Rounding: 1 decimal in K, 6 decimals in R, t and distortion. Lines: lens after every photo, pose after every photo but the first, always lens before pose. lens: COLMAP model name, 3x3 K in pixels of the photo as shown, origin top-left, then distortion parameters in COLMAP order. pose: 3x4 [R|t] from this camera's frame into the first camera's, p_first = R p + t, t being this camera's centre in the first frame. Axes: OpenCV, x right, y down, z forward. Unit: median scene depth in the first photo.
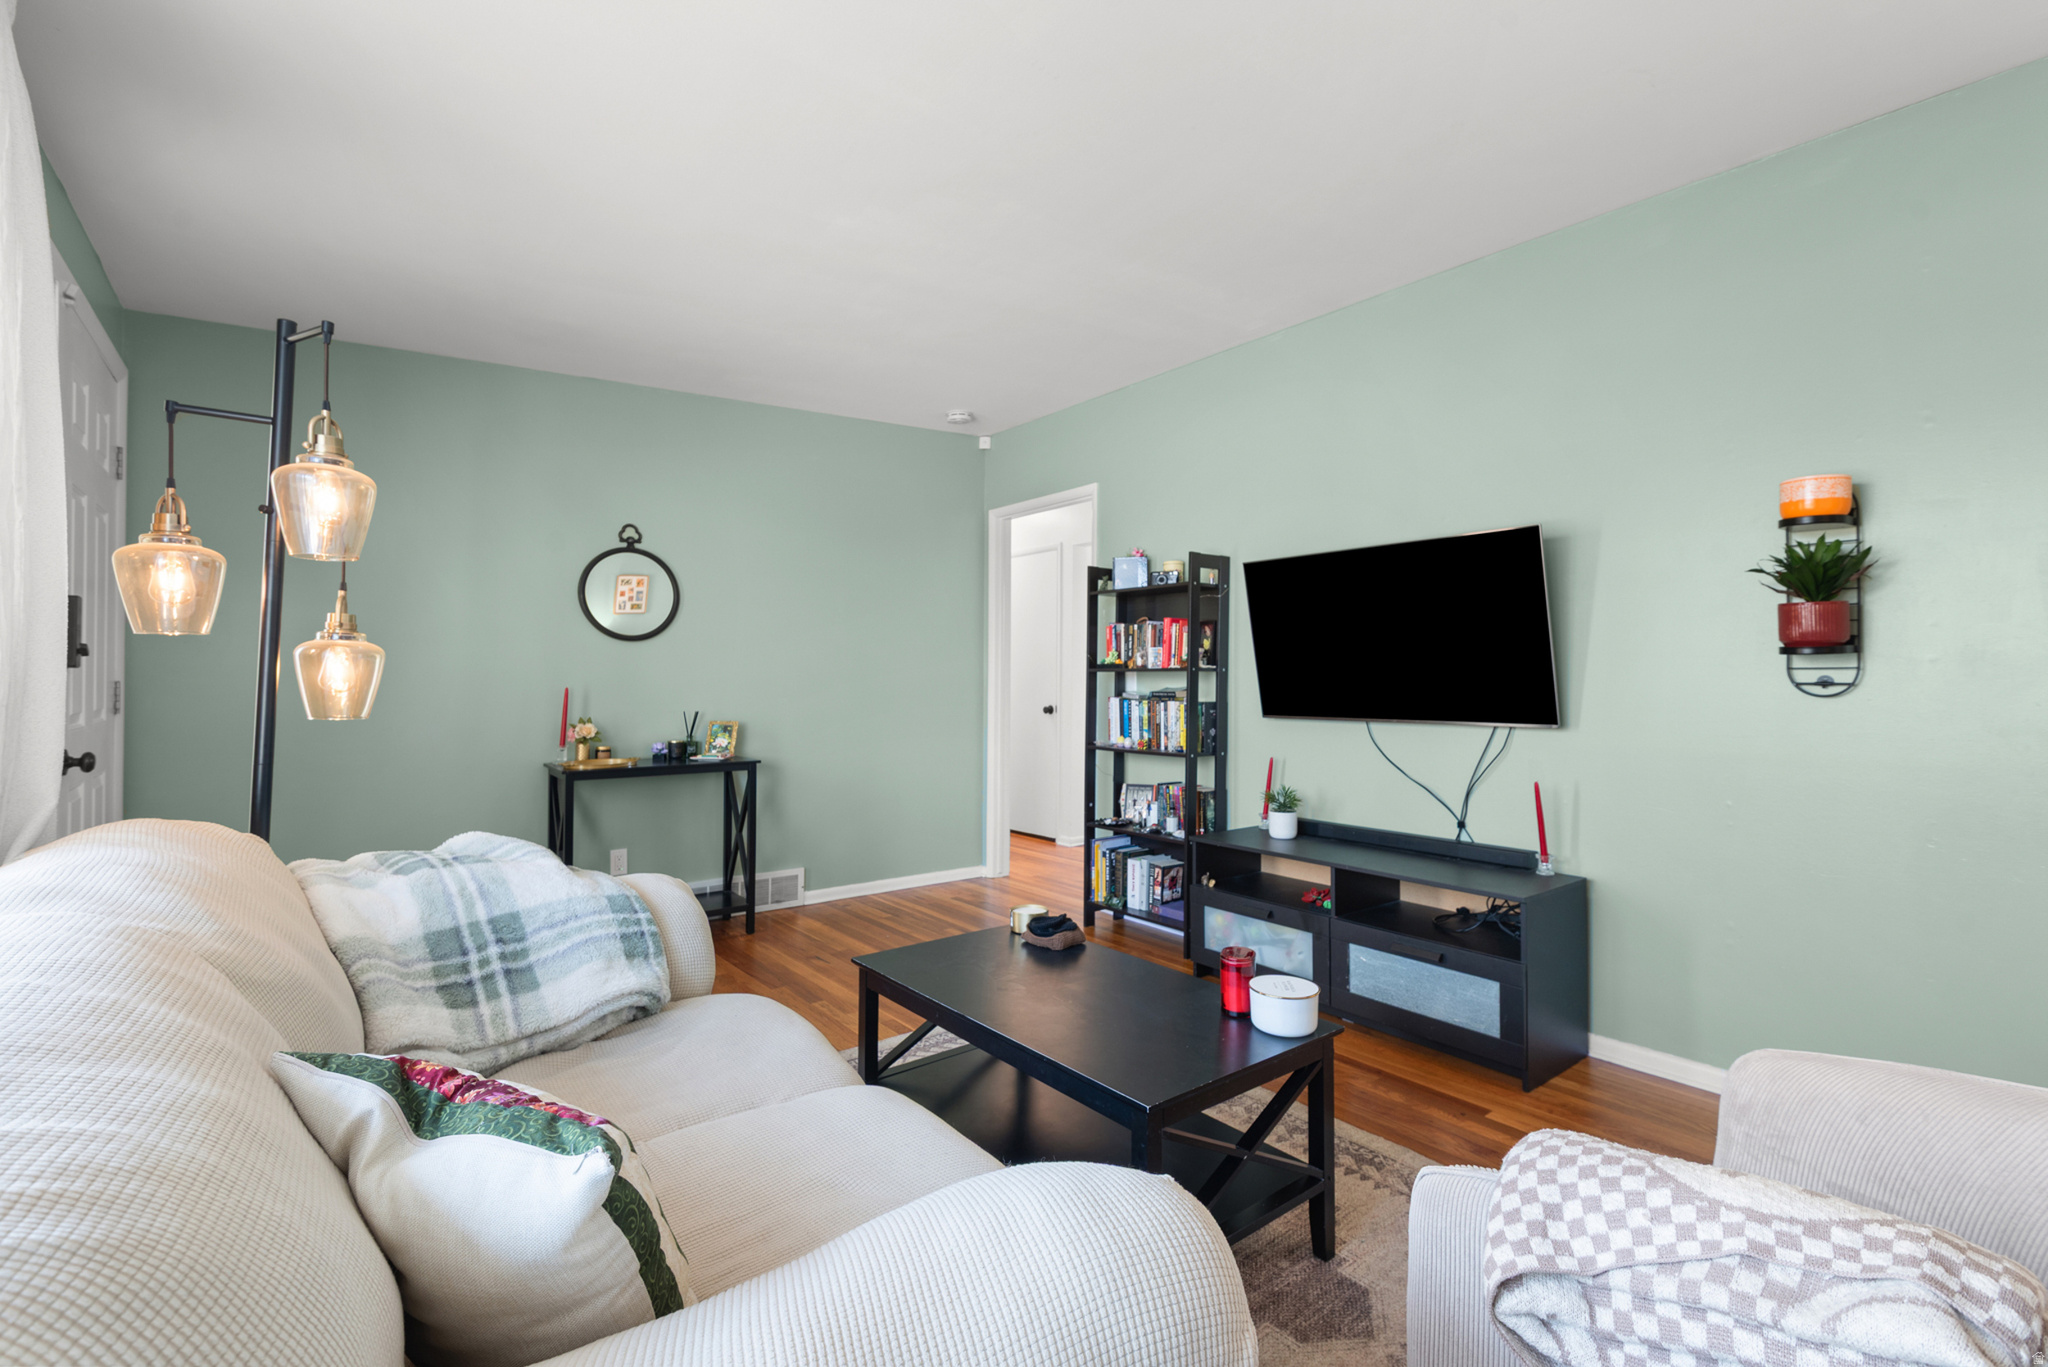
lens RADIAL K [[920.2, 0, 1024.6], [0, 920.2, 672.2], [0, 0, 1]] dist [0.010133, -0.001379]
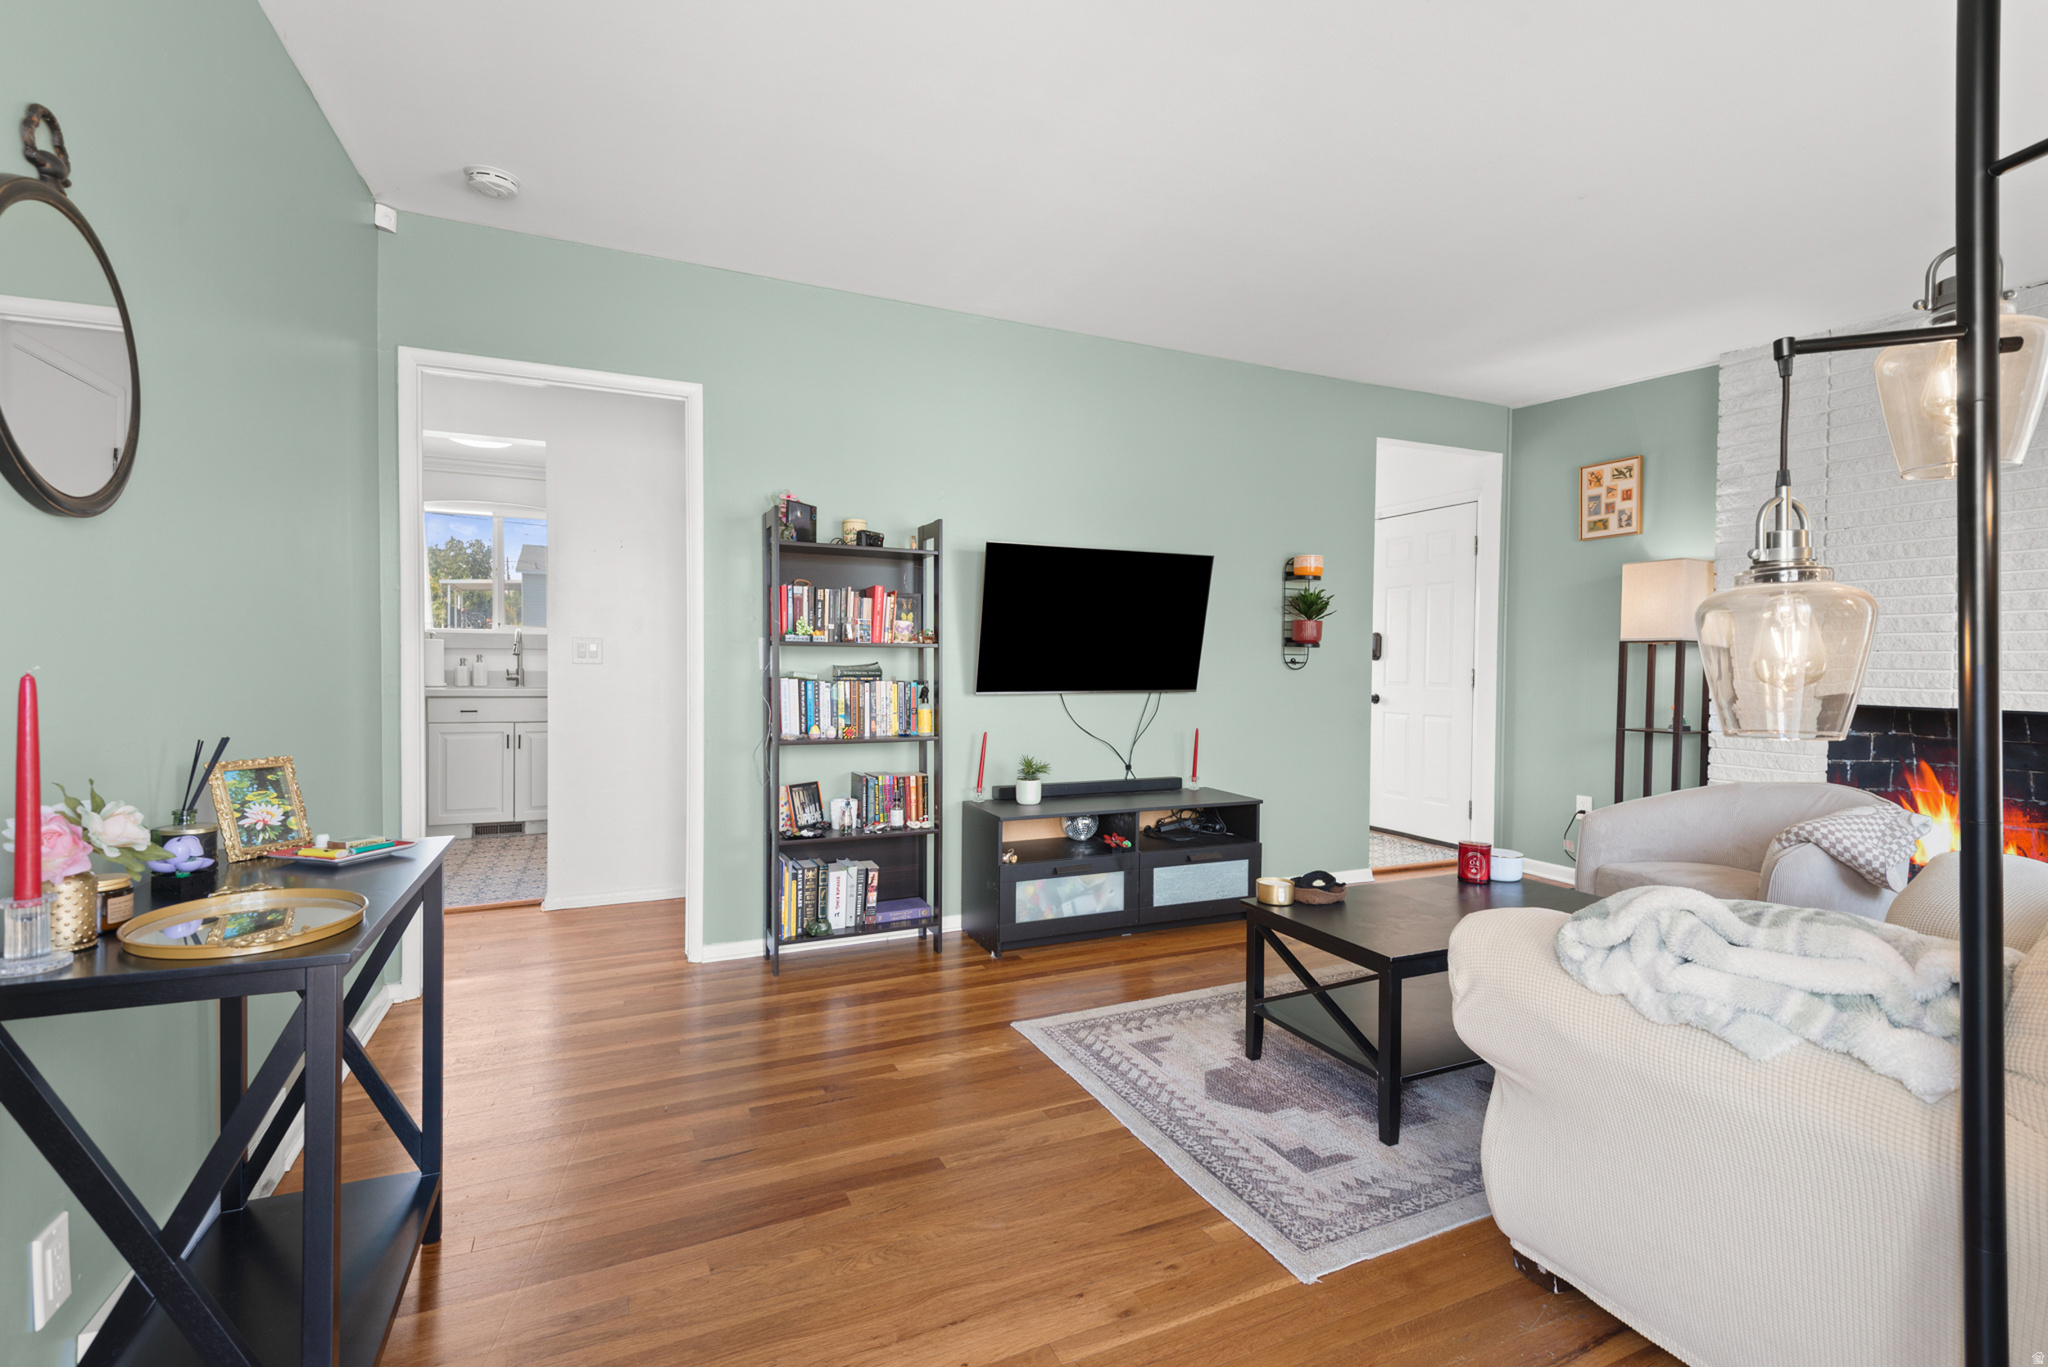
lens RADIAL K [[920.2, 0, 1032.3], [0, 920.2, 697.7], [0, 0, 1]] dist [0.010133, -0.001379]
pose [[0.226278, -0.038262, 0.973311, -0.663052], [-0.015680, 0.998956, 0.042916, 0.007734], [-0.973936, -0.024972, 0.225442, 0.656129]]
